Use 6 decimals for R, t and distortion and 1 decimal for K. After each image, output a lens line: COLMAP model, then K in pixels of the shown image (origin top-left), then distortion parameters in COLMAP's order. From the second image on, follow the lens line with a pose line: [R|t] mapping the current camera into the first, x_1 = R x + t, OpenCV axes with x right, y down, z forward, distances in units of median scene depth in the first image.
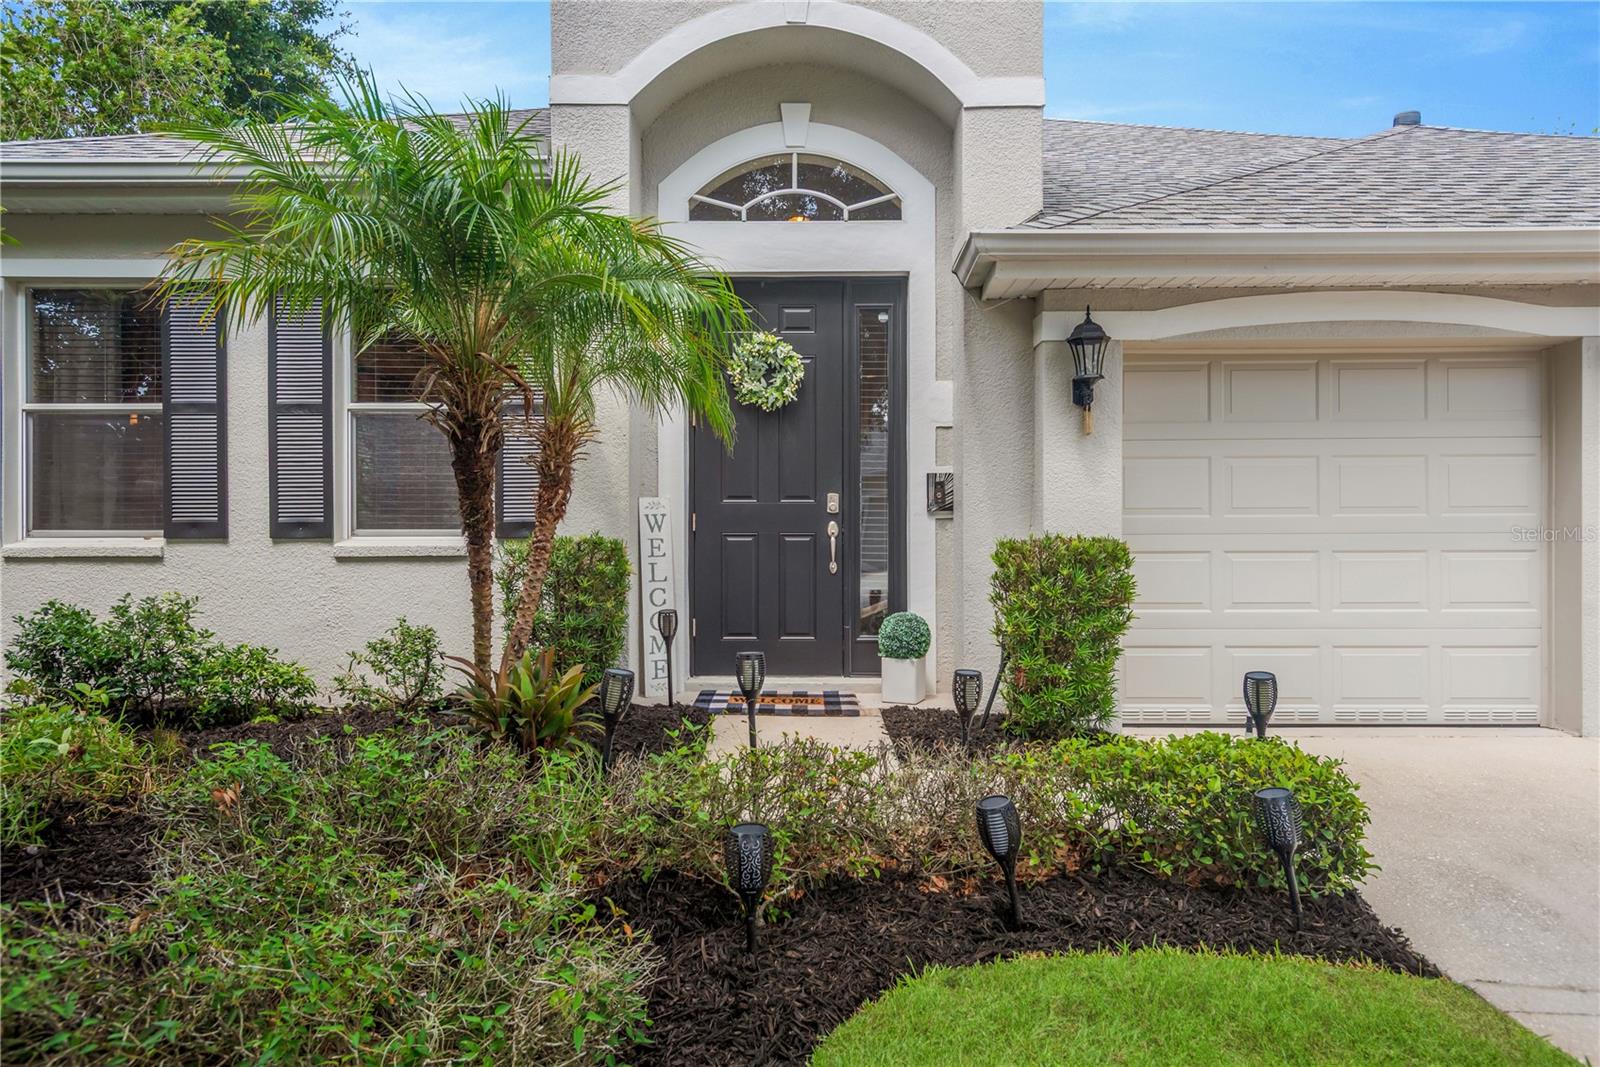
lens RADIAL K [[1047.2, 0, 800.0], [0, 1047.2, 533.5], [0, 0, 1]] dist [0.020731, -0.000014]
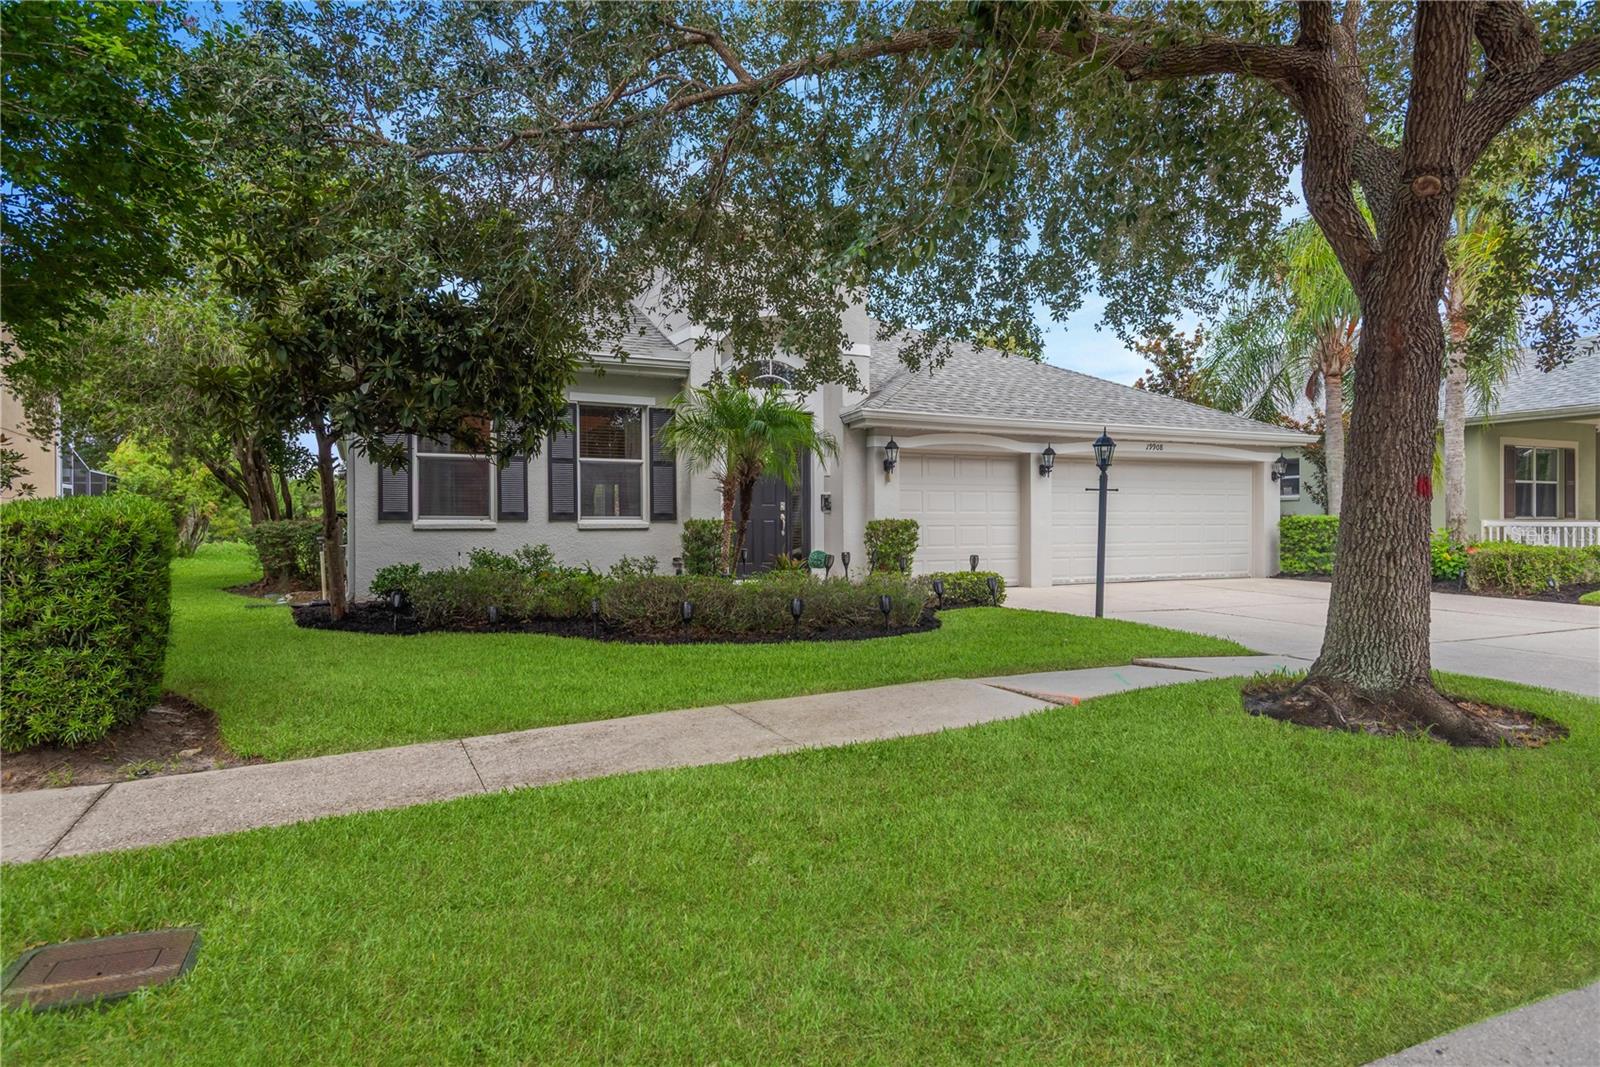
lens RADIAL K [[930.7, 0, 800.0], [0, 930.7, 533.5], [0, 0, 1]] dist [-0.000215, -0.000024]
pose [[0.898824, -0.002745, 0.438302, -0.892943], [0.000289, 0.999984, 0.005670, 0.022588], [-0.438310, -0.004970, 0.898810, -0.963590]]
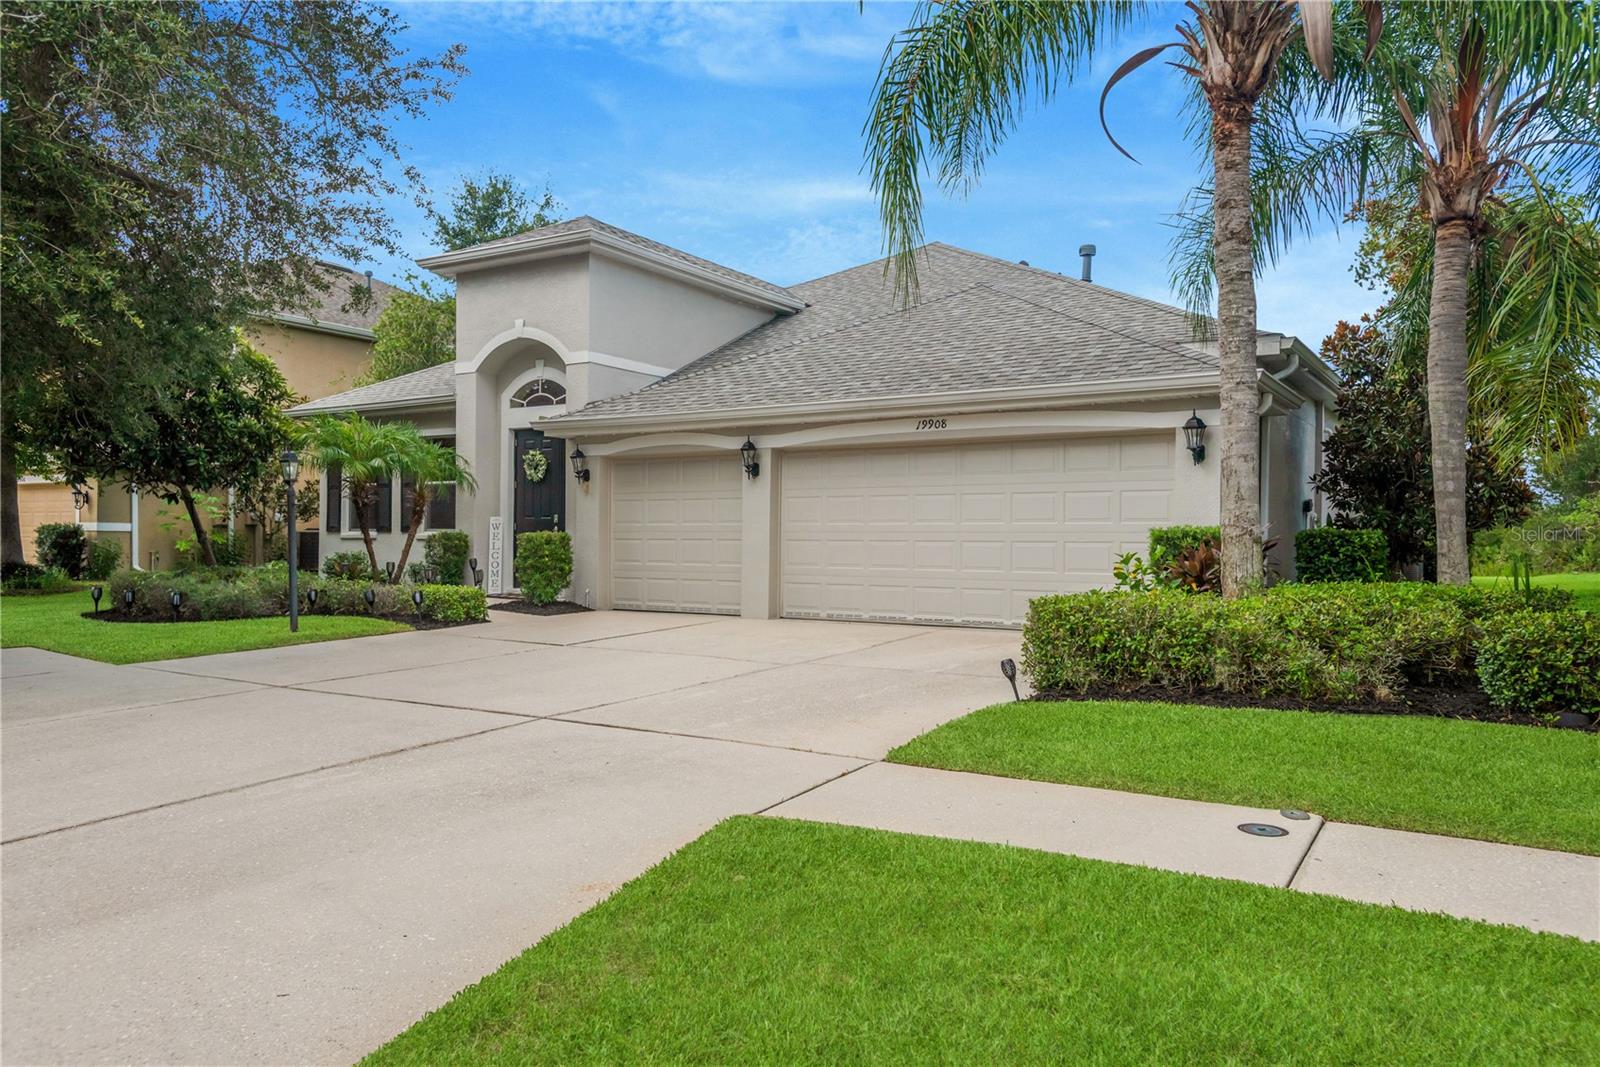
lens RADIAL K [[1047.2, 0, 800.0], [0, 1047.2, 533.5], [0, 0, 1]] dist [0.020731, -0.000014]
pose [[0.860314, 0.005333, -0.509737, 1.841346], [0.000928, 0.999927, 0.012028, -0.023458], [0.509764, -0.010821, 0.860246, -0.857551]]
